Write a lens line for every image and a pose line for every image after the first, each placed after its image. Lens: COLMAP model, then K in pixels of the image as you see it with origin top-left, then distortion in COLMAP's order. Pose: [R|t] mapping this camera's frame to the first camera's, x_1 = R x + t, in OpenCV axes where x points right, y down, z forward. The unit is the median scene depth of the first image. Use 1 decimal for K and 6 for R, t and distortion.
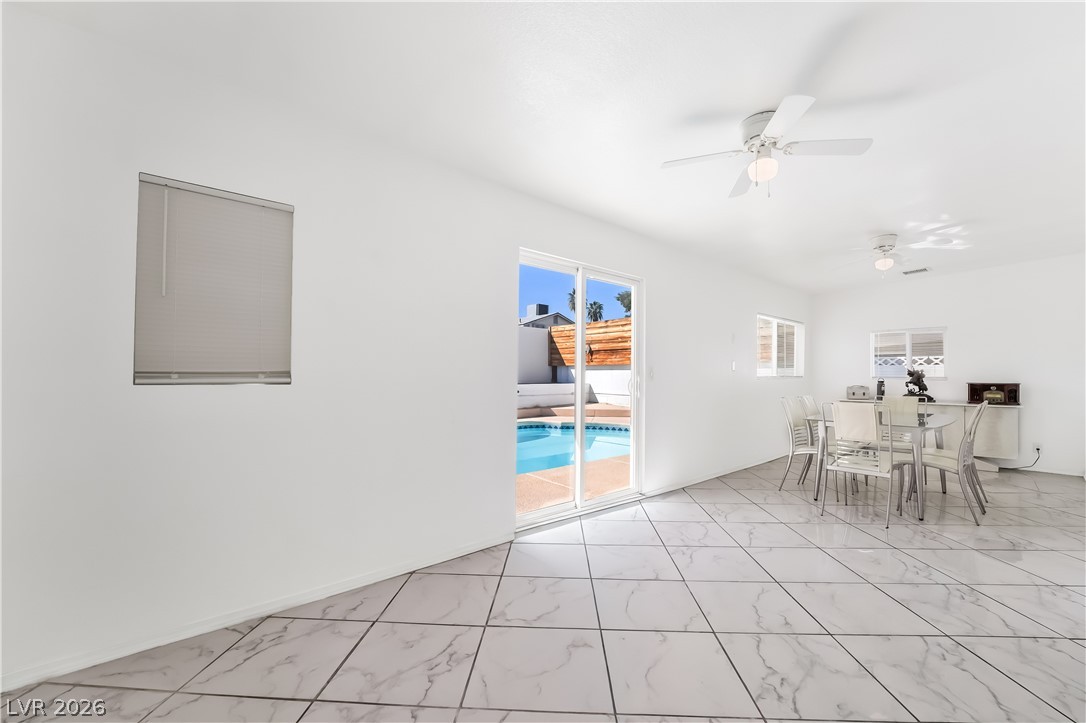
lens RADIAL K [[445.3, 0, 545.3], [0, 445.3, 370.0], [0, 0, 1]] dist [-0.014243, -0.000219]
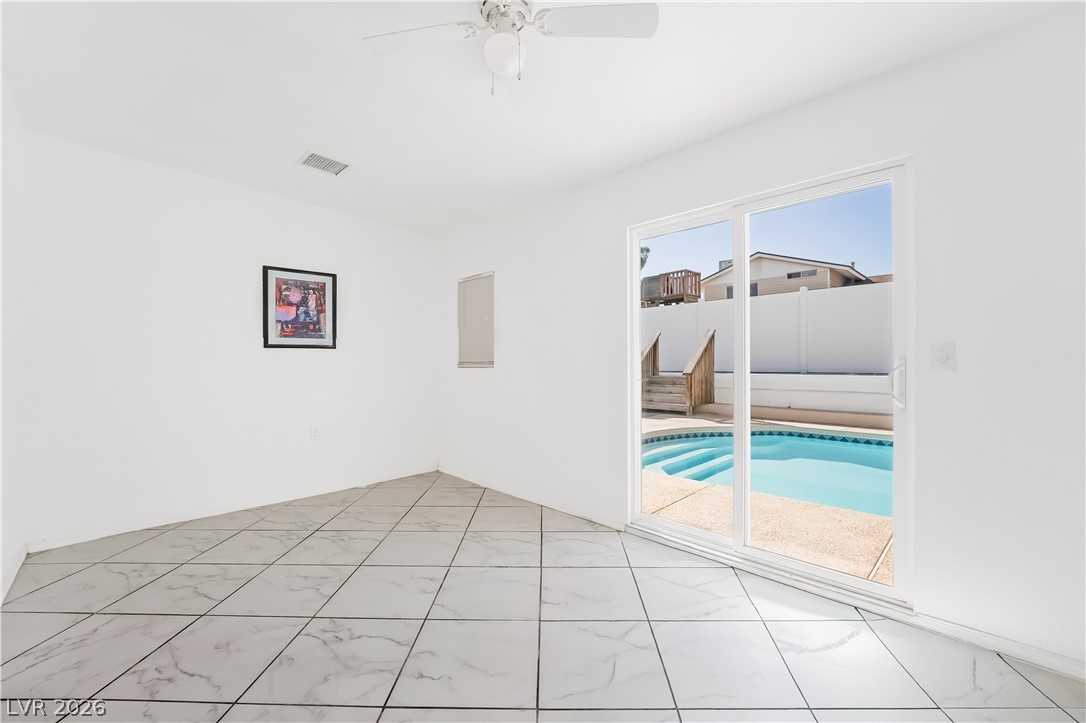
lens RADIAL K [[445.3, 0, 547.3], [0, 445.3, 360.6], [0, 0, 1]] dist [-0.014243, -0.000219]
pose [[0.047095, -0.007485, -0.998862, 1.349947], [0.015479, 0.999857, -0.006763, 0.016569], [0.998770, -0.015143, 0.047204, 1.189789]]
